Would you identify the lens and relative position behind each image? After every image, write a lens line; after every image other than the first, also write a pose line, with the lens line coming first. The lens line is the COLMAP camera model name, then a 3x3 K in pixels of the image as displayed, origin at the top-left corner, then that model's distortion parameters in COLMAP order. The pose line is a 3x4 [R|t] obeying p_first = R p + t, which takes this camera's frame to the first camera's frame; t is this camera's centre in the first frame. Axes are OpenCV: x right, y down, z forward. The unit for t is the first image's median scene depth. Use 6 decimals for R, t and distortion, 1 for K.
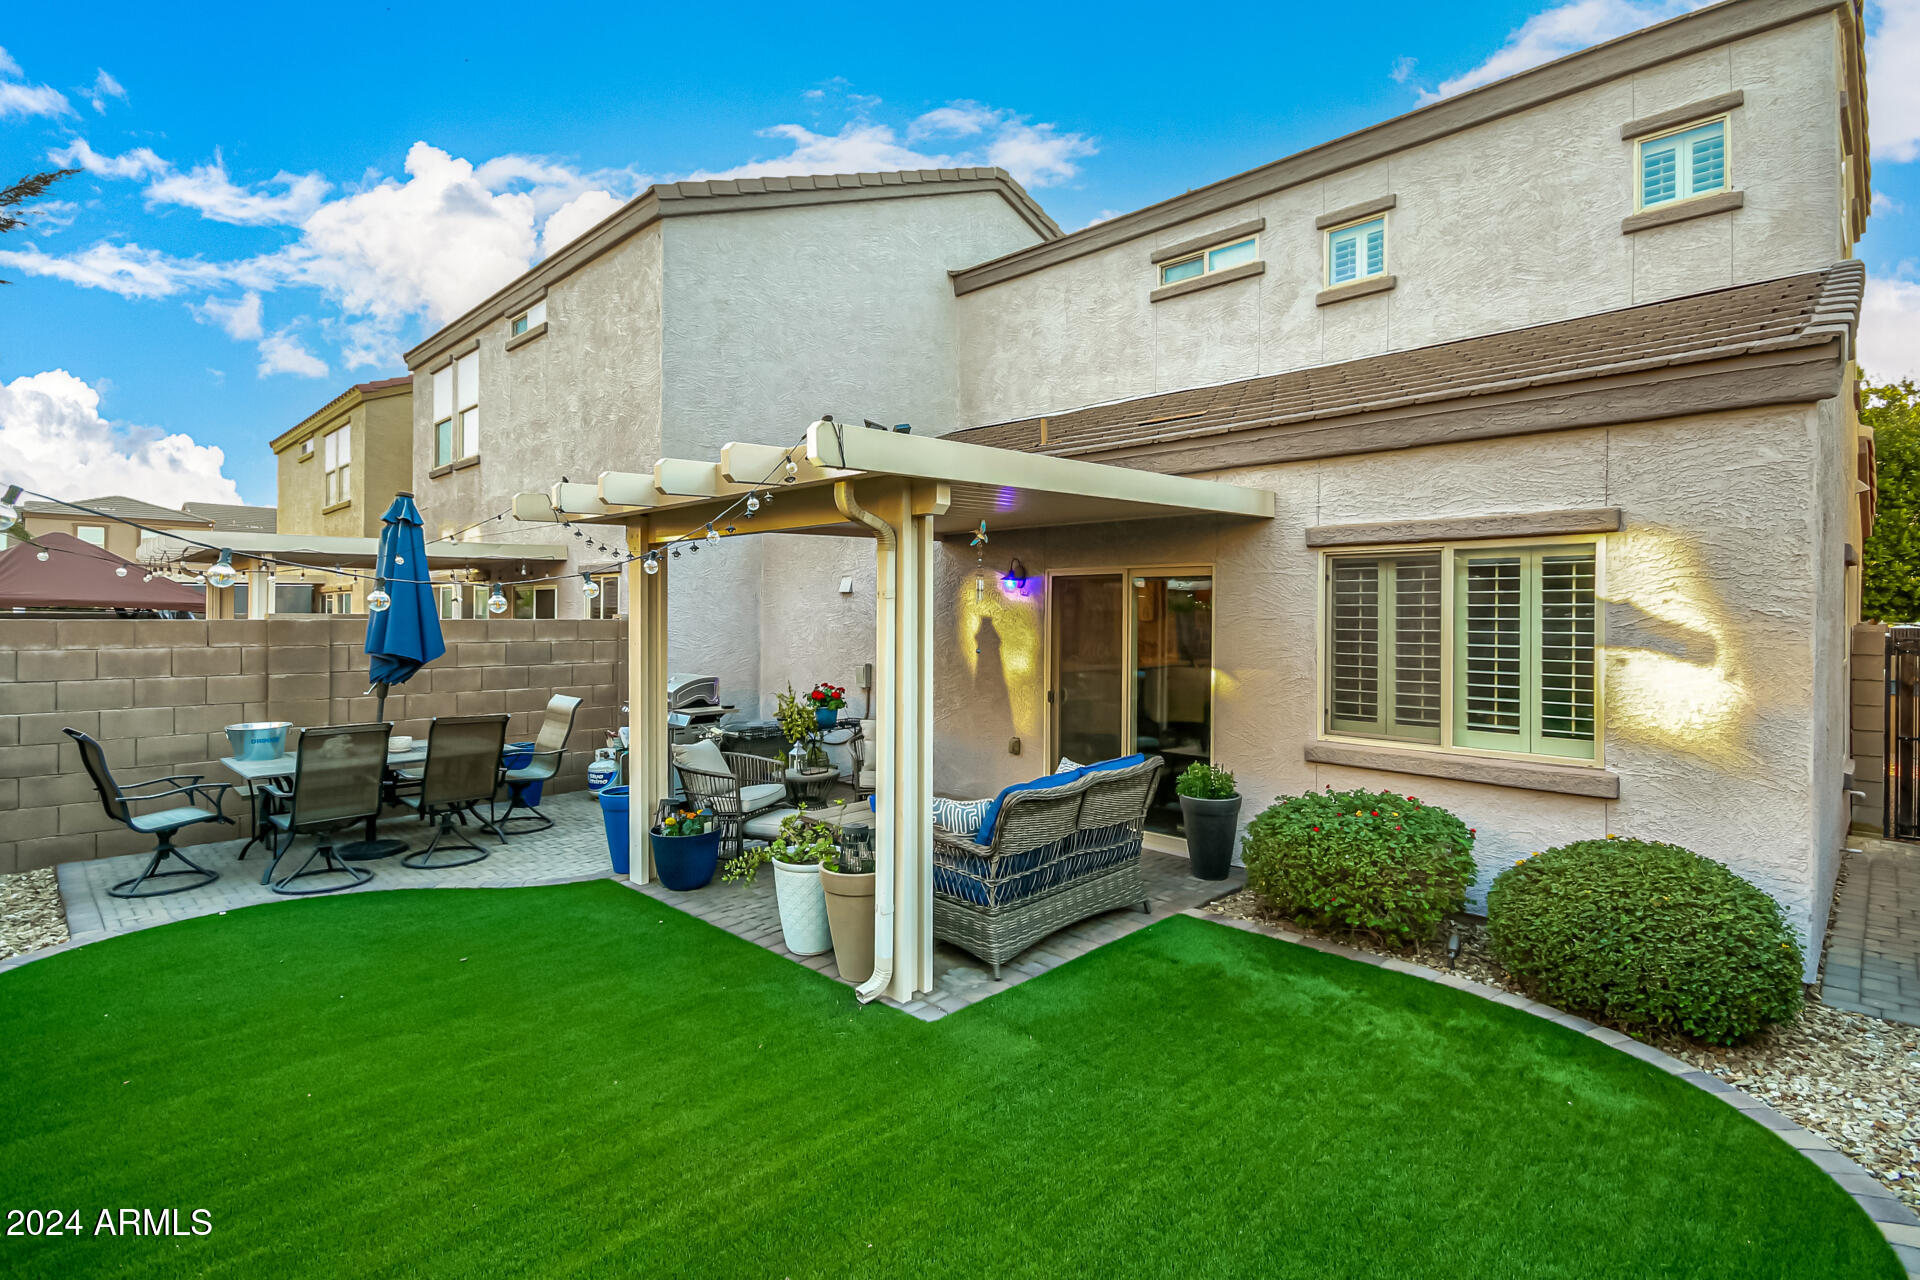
lens RADIAL K [[938.0, 0, 972.7], [0, 938.0, 583.2], [0, 0, 1]] dist [-0.002857, -0.000528]
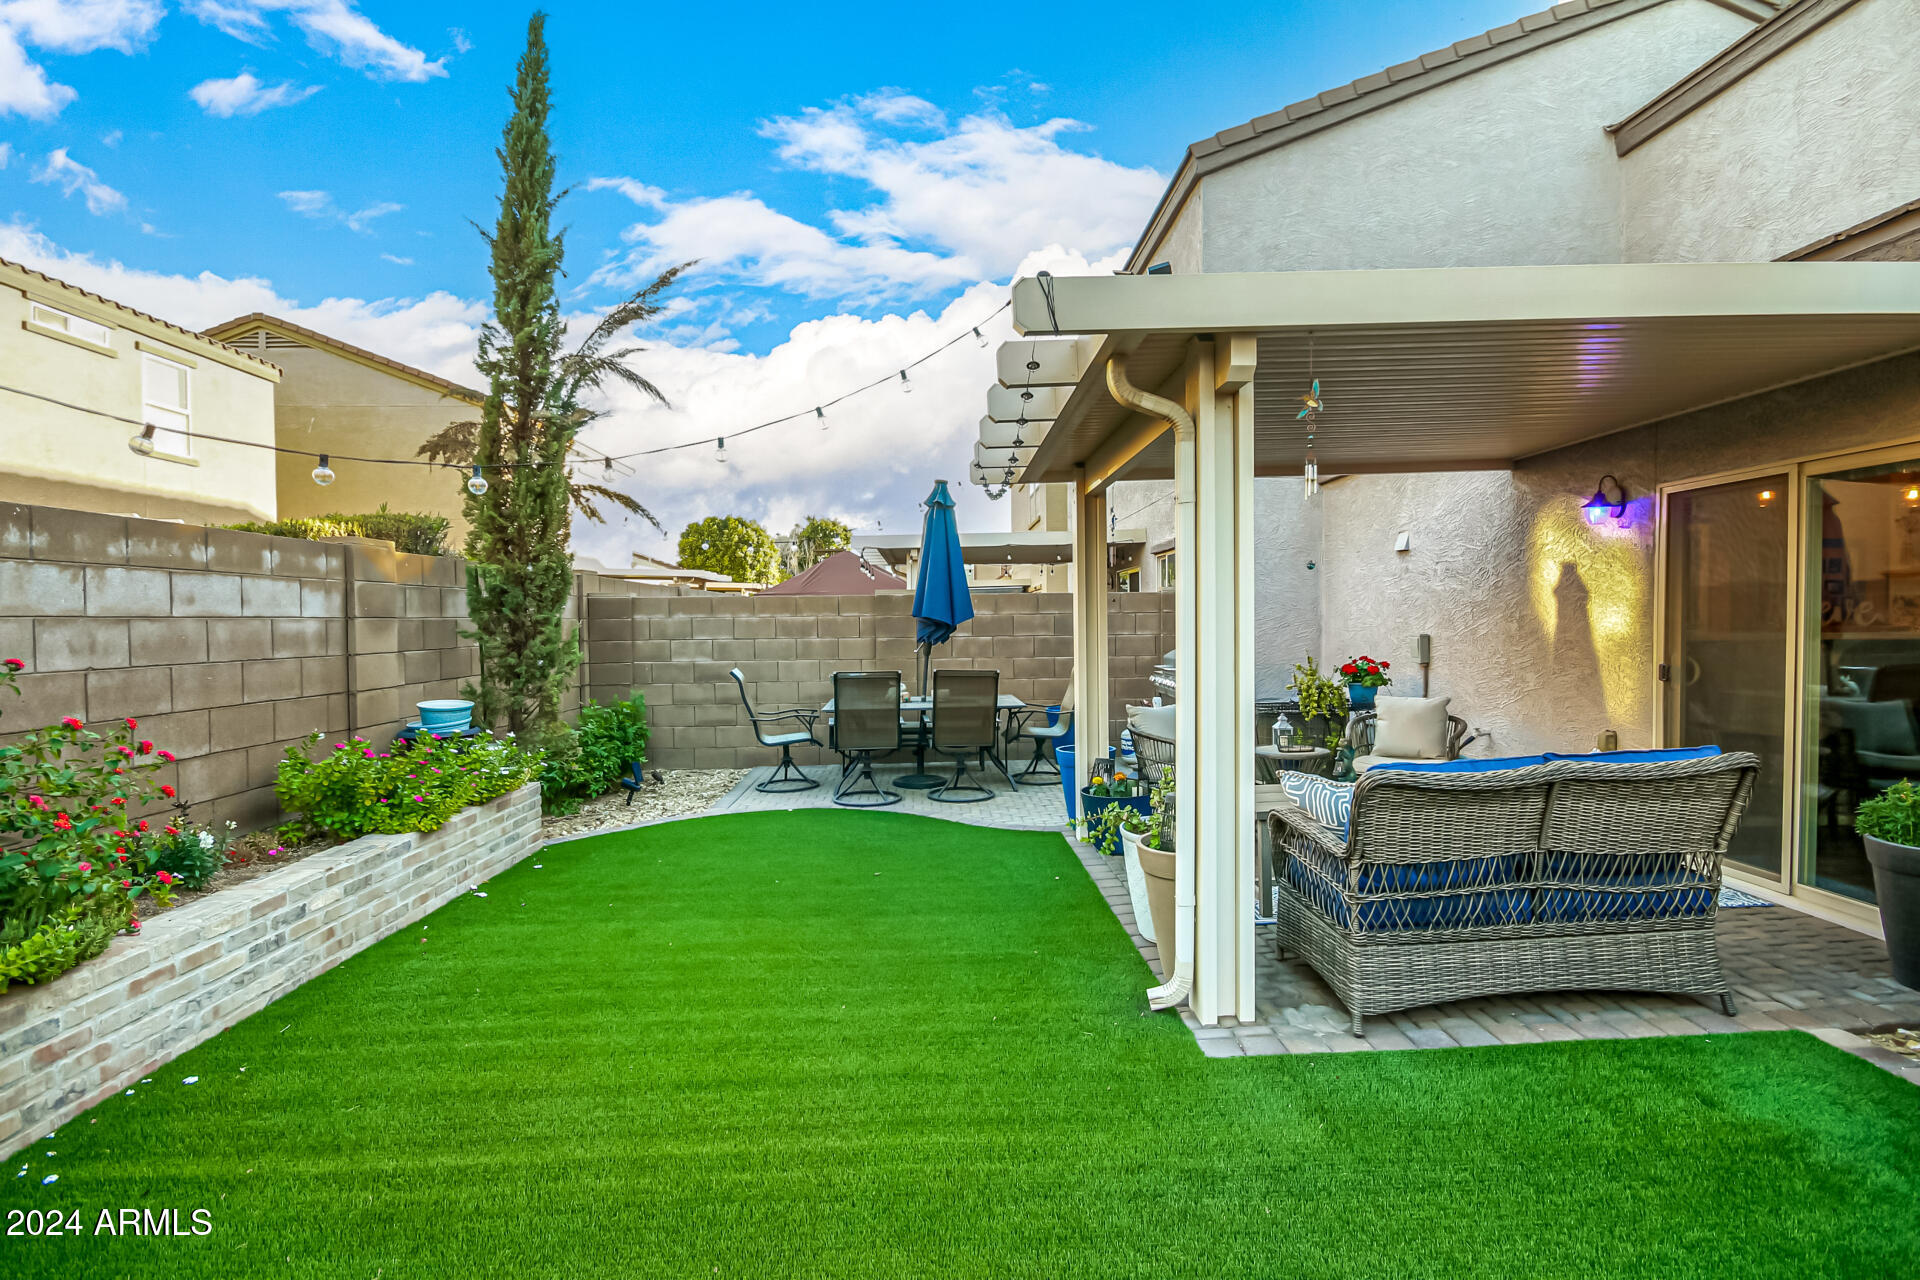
lens RADIAL K [[899.3, 0, 962.2], [0, 899.3, 621.3], [0, 0, 1]] dist [-0.001842, -0.001557]
pose [[0.725046, -0.013598, -0.688567, 0.190298], [0.038015, 0.999071, 0.020298, 0.061411], [0.687651, -0.040893, 0.724889, 0.222228]]
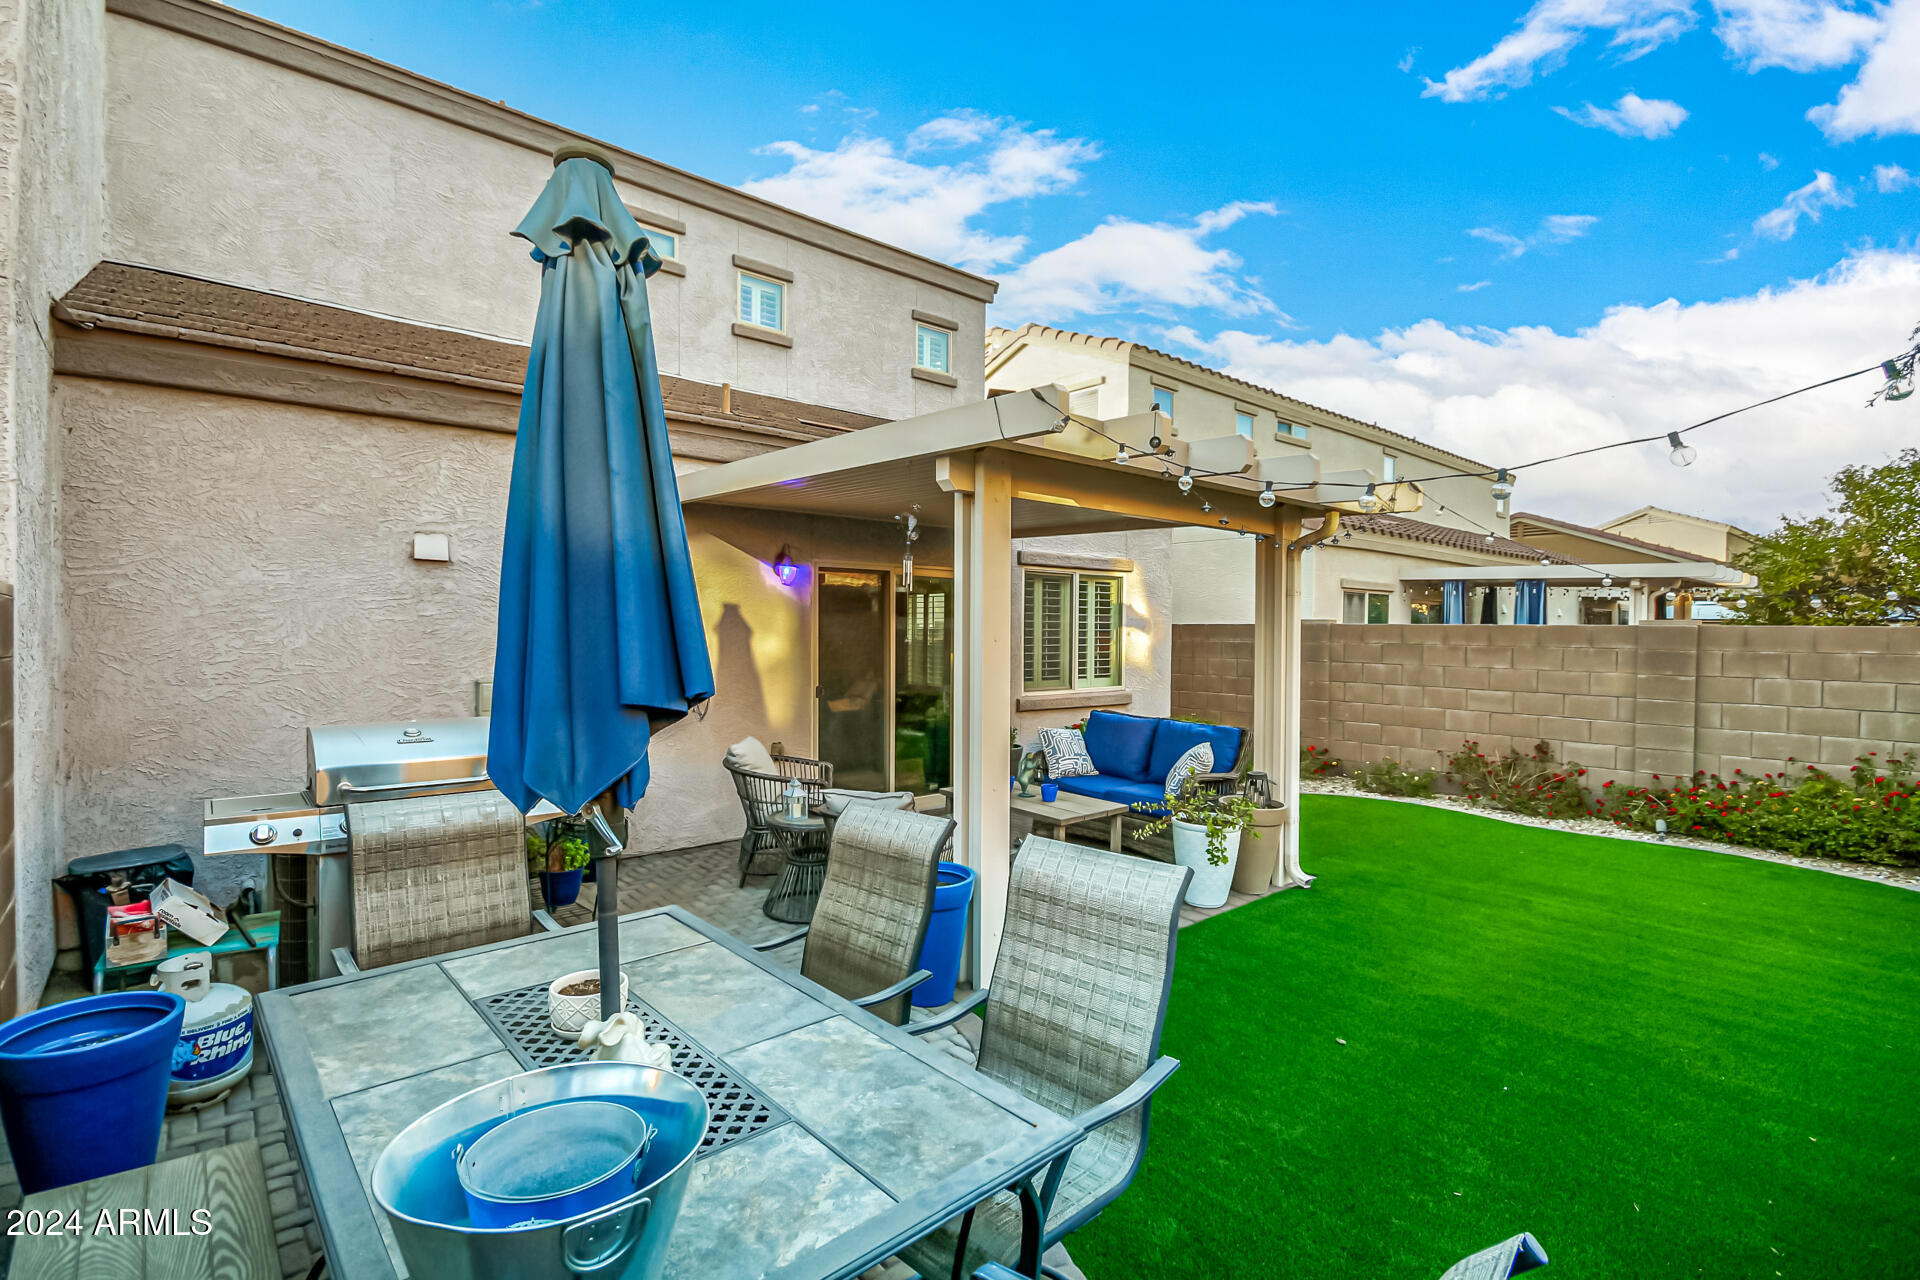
lens RADIAL K [[899.3, 0, 962.2], [0, 899.3, 621.3], [0, 0, 1]] dist [-0.001842, -0.001557]
pose [[0.062486, -0.010696, 0.997989, -1.022300], [-0.048653, 0.998721, 0.013750, 0.035659], [-0.996859, -0.049414, 0.061886, 0.919658]]
